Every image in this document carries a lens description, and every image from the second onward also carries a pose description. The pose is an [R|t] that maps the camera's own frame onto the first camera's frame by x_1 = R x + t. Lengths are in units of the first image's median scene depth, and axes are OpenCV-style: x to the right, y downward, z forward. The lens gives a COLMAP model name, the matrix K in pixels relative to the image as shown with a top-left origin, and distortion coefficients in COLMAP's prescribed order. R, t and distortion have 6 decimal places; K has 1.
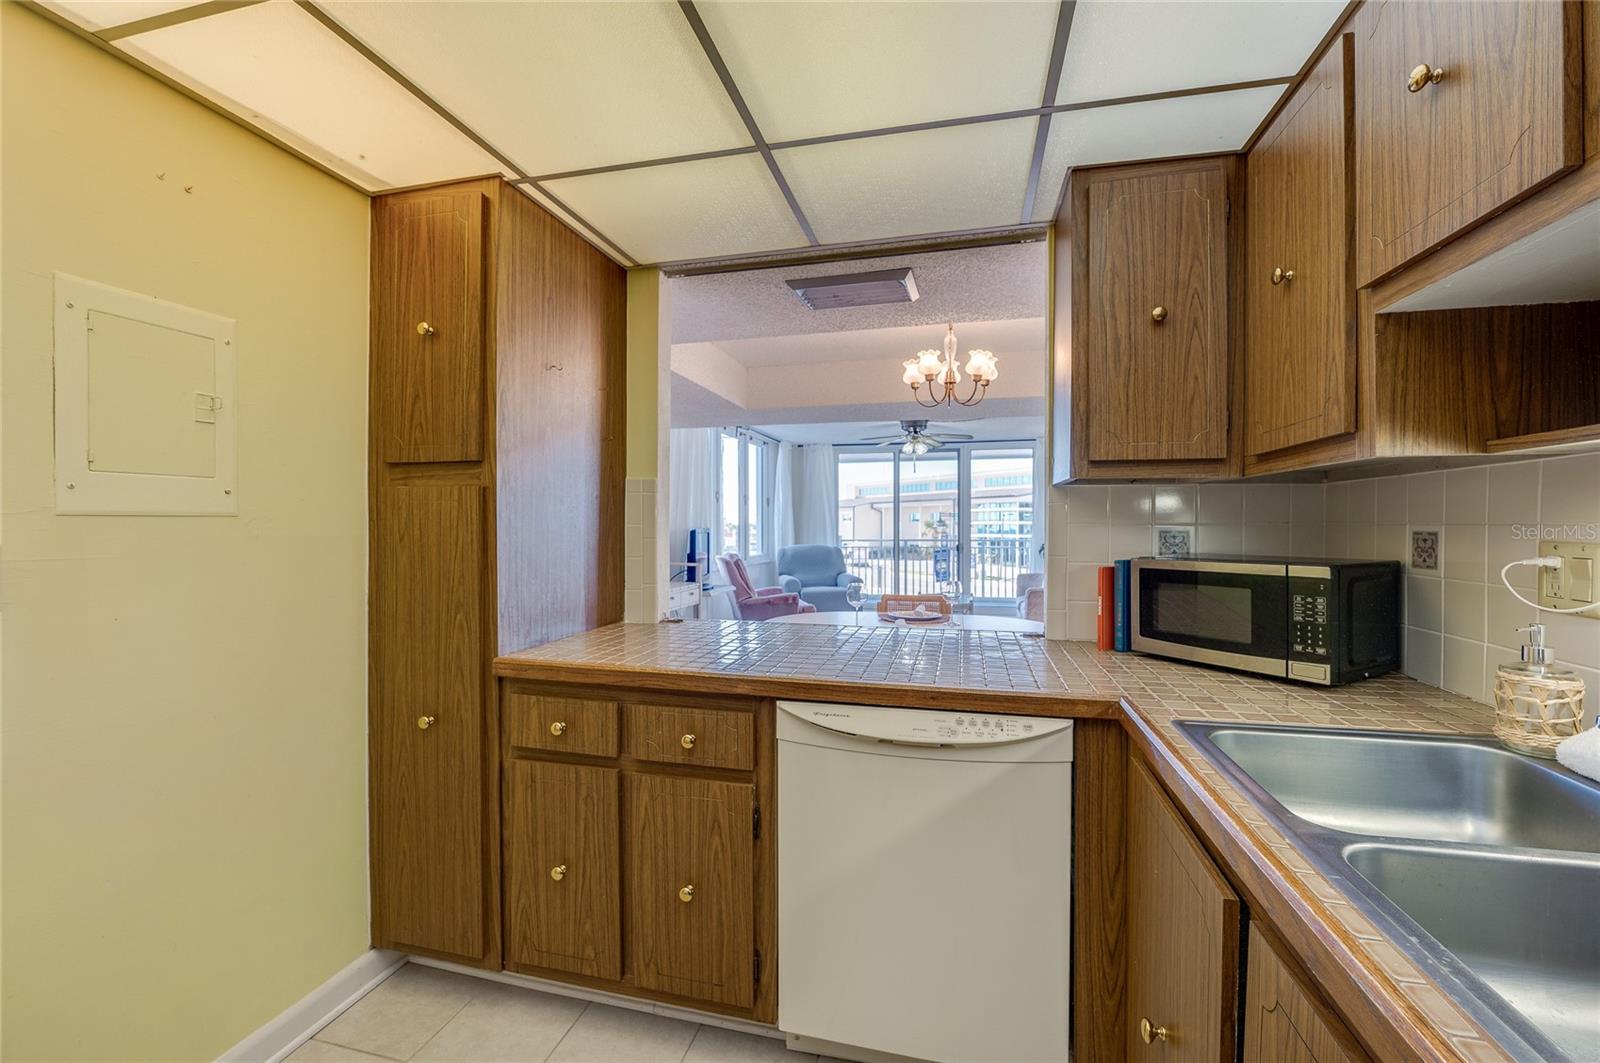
lens RADIAL K [[646.2, 0, 780.7], [0, 646.2, 525.4], [0, 0, 1]] dist [-0.013801, 0.000096]
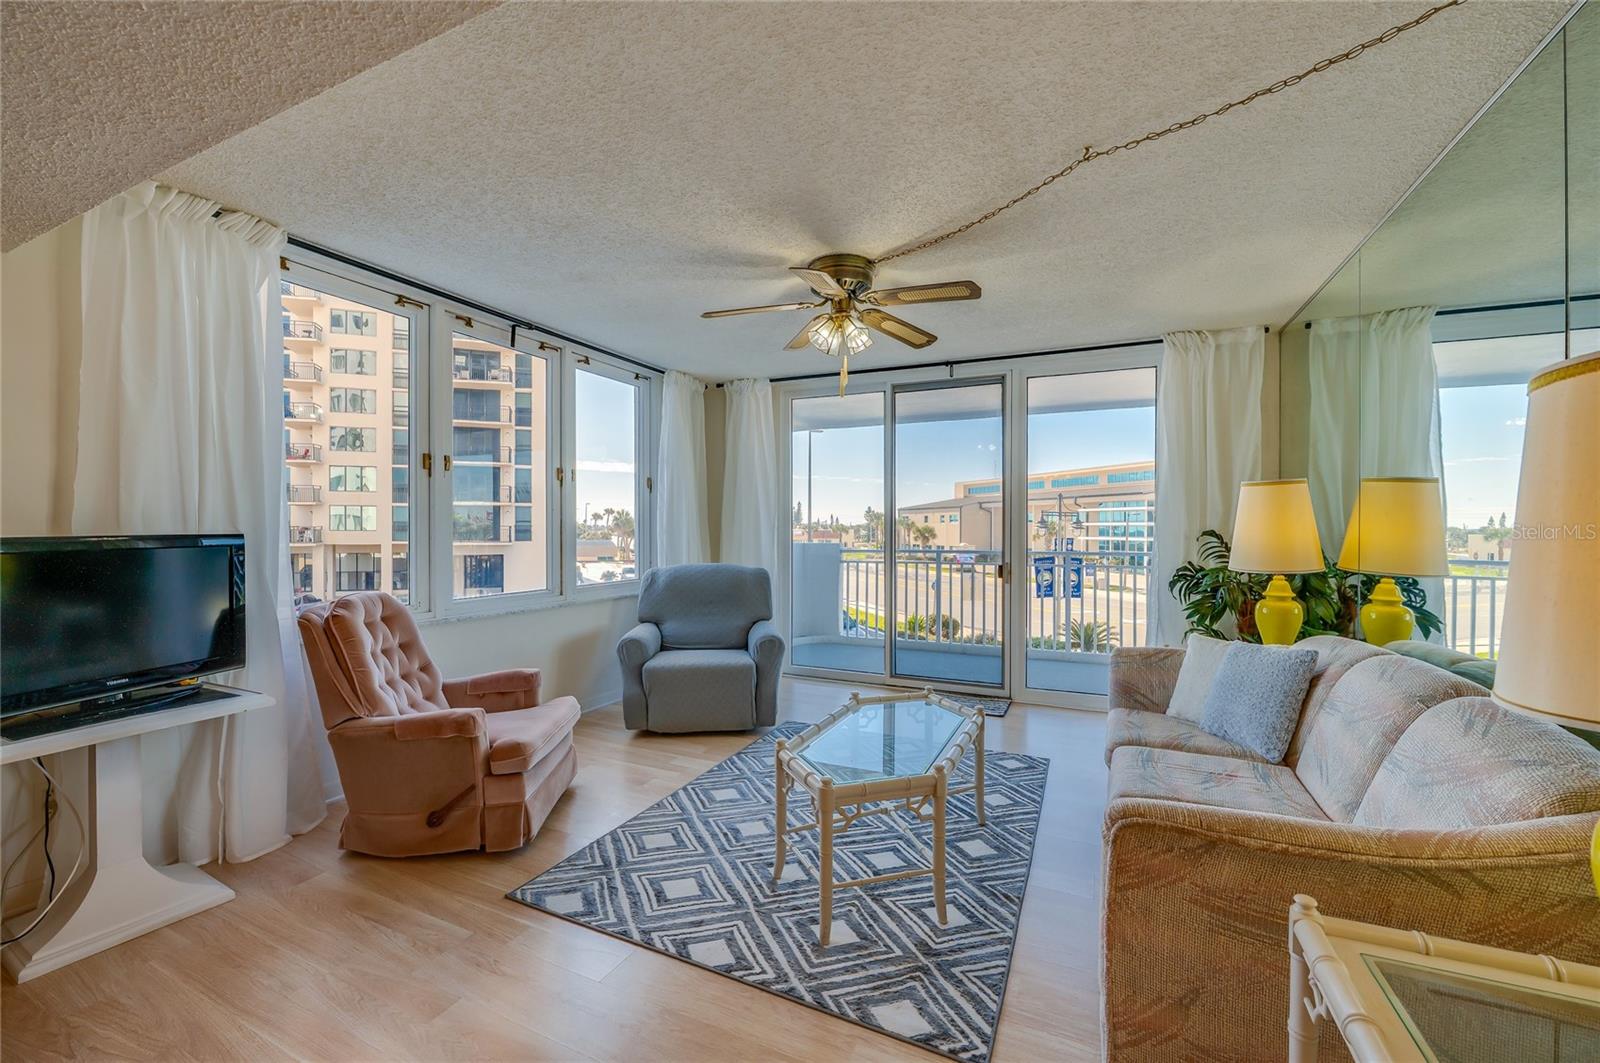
lens RADIAL K [[625.6, 0, 840.0], [0, 625.6, 535.6], [0, 0, 1]] dist [-0.014178, 0.000070]
pose [[0.994089, 0.000427, -0.108566, 0.196519], [0.001025, 0.999911, 0.013314, 0.000396], [0.108562, -0.013347, 0.994000, 0.480128]]
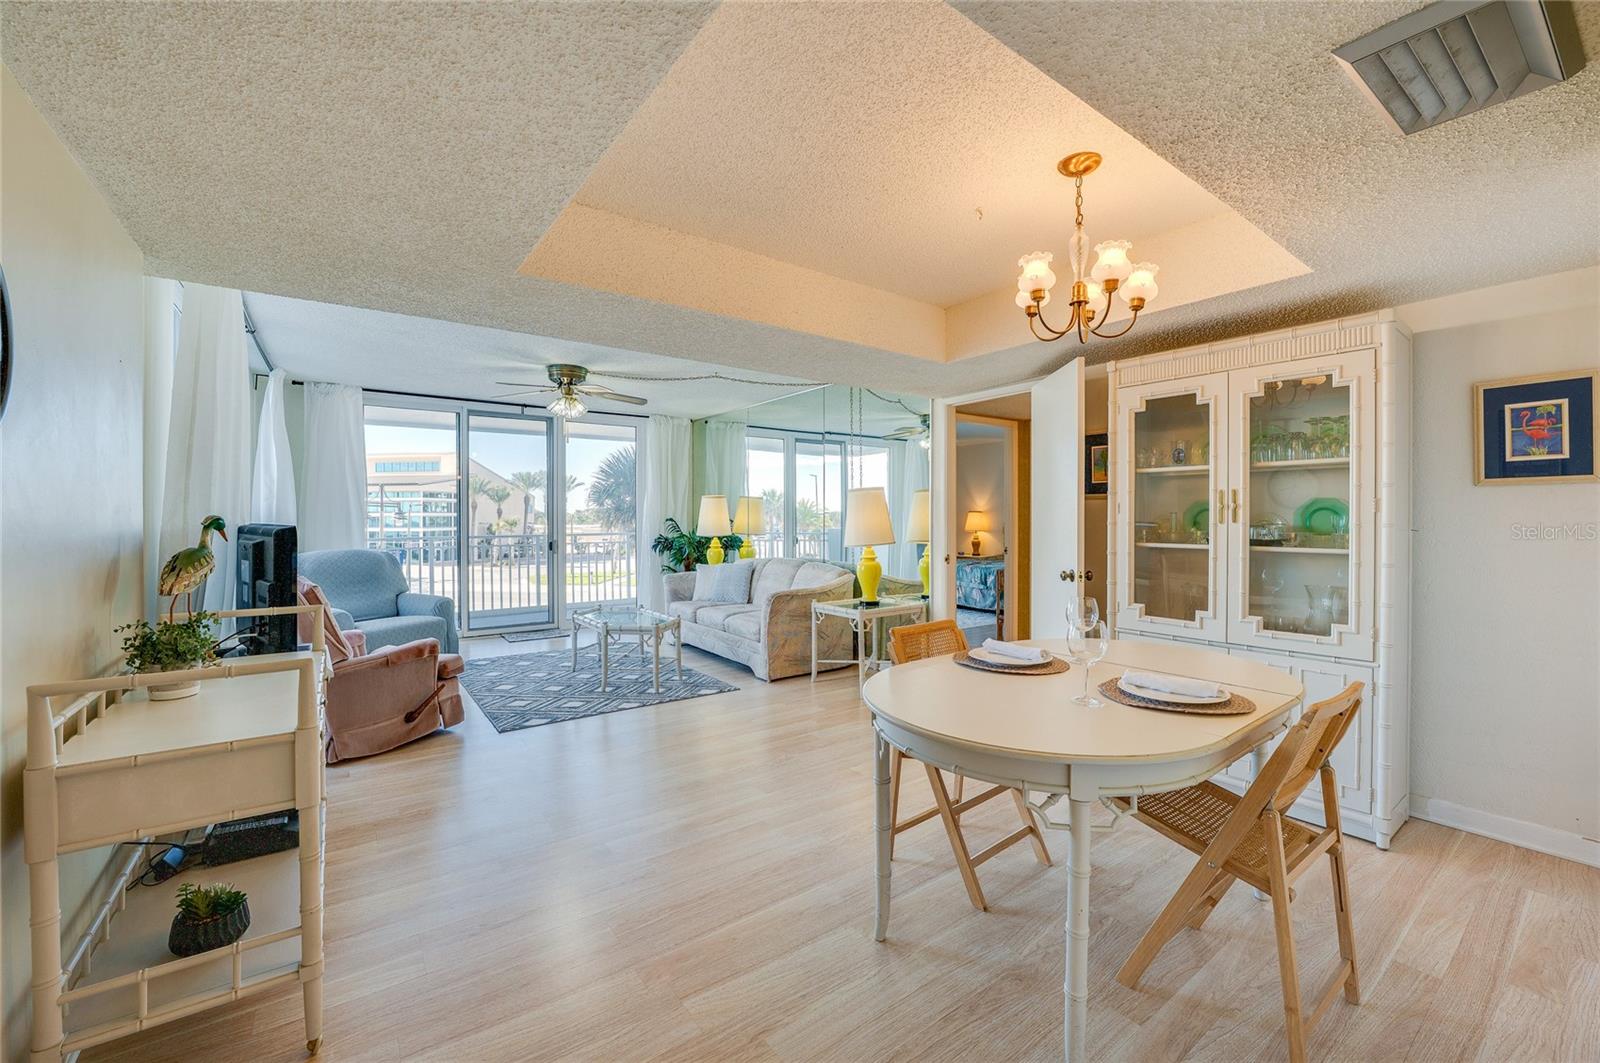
lens RADIAL K [[646.2, 0, 780.7], [0, 646.2, 525.4], [0, 0, 1]] dist [-0.013801, 0.000096]
pose [[0.604694, -0.014558, 0.796325, -0.170409], [0.004756, 0.999881, 0.014668, 0.000429], [-0.796444, -0.005083, 0.604691, 0.302686]]
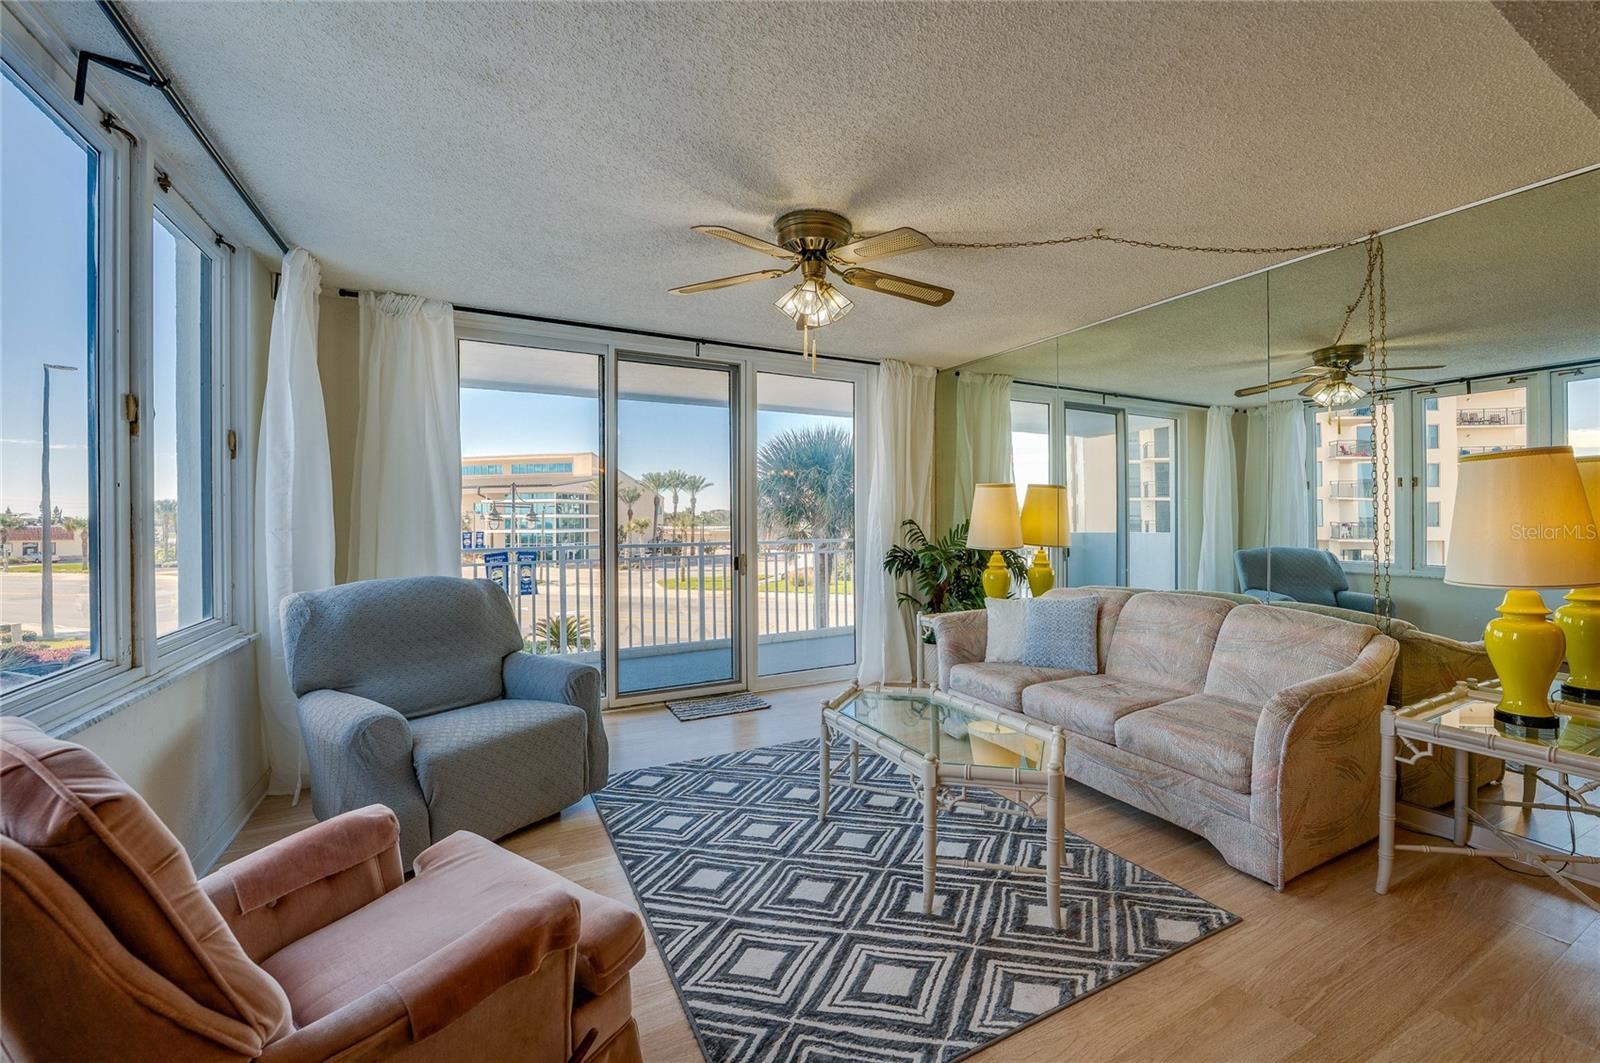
lens RADIAL K [[640.7, 0, 809.0], [0, 640.7, 526.9], [0, 0, 1]] dist [-0.015300, 0.000118]
pose [[0.704309, -0.015373, 0.709727, -0.038187], [0.006711, 0.999865, 0.014999, -0.000217], [-0.709862, -0.005801, 0.704317, 0.591668]]
